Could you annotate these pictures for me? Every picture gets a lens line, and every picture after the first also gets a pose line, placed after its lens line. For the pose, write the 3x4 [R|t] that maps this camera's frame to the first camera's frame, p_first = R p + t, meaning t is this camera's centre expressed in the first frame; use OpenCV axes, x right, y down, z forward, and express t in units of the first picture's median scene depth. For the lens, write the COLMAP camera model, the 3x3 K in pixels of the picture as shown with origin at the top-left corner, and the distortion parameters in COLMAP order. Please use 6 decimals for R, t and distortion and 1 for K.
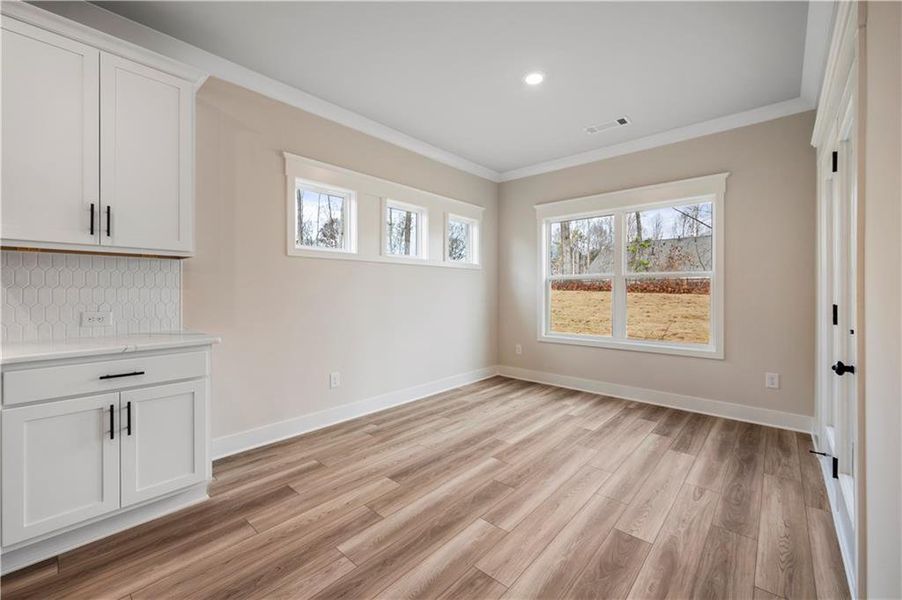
lens RADIAL K [[365.5, 0, 462.5], [0, 365.5, 291.7], [0, 0, 1]] dist [-0.013084, 0.000589]
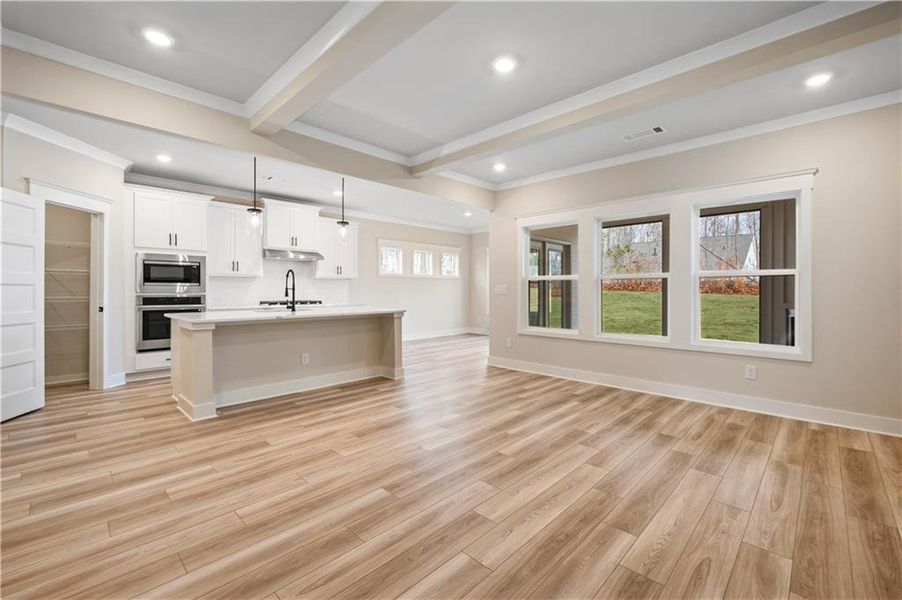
lens RADIAL K [[385.6, 0, 457.6], [0, 385.6, 287.6], [0, 0, 1]] dist [0.002510, -0.000453]
pose [[0.998317, -0.001647, -0.057969, 0.195668], [0.001201, 0.999969, -0.007726, 0.003816], [0.057980, 0.007643, 0.998288, -1.327242]]
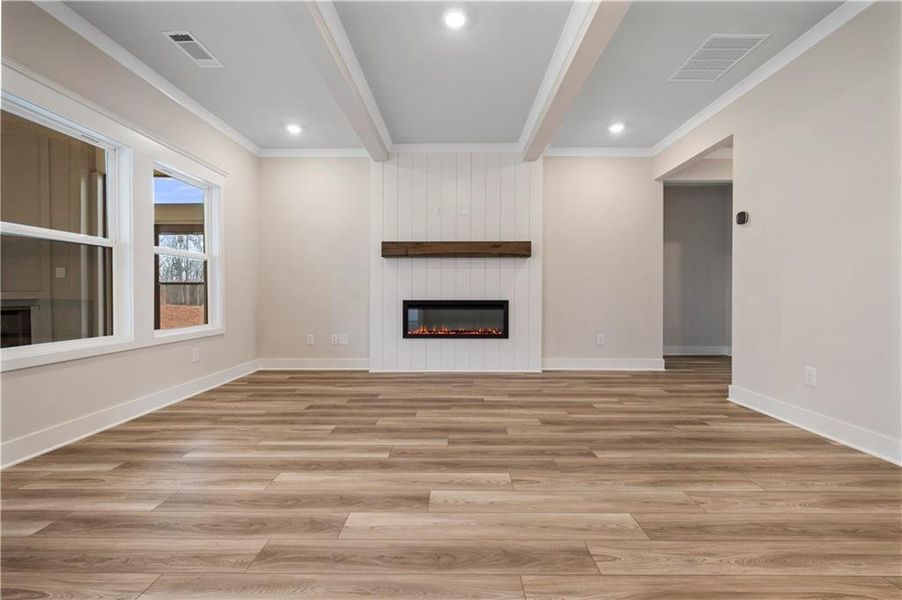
lens RADIAL K [[377.7, 0, 456.3], [0, 377.7, 296.5], [0, 0, 1]] dist [-0.000356, -0.000545]
pose [[-0.651492, -0.003552, 0.758647, -0.233703], [0.001646, 0.999980, 0.006095, 0.058539], [-0.758654, 0.005219, -0.651473, -0.244013]]
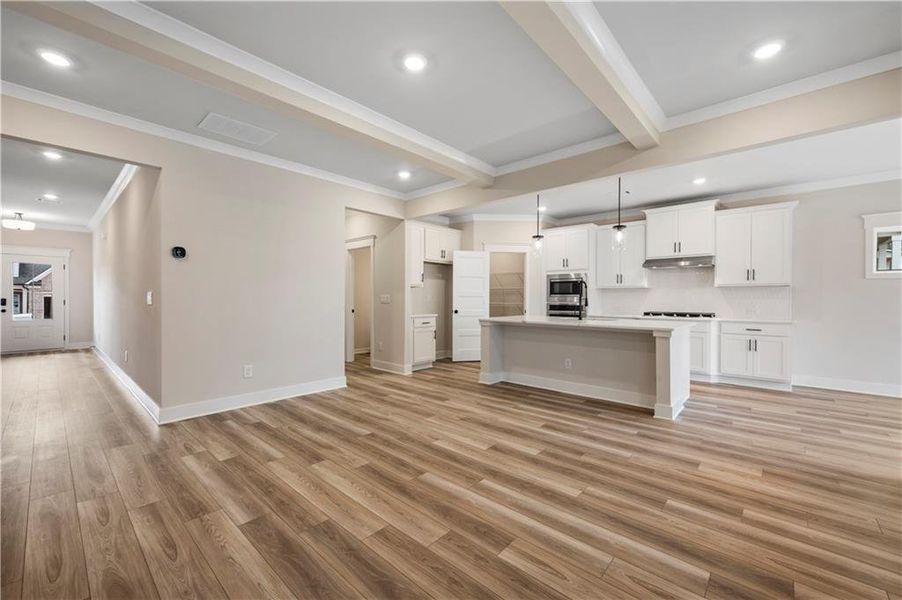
lens RADIAL K [[359.5, 0, 447.9], [0, 359.5, 300.2], [0, 0, 1]] dist [-0.003530, 0.000544]
pose [[-0.029803, 0.001997, -0.999554, 0.837685], [-0.006837, 0.999974, 0.002202, 0.001959], [0.999532, 0.006899, -0.029789, -0.570503]]
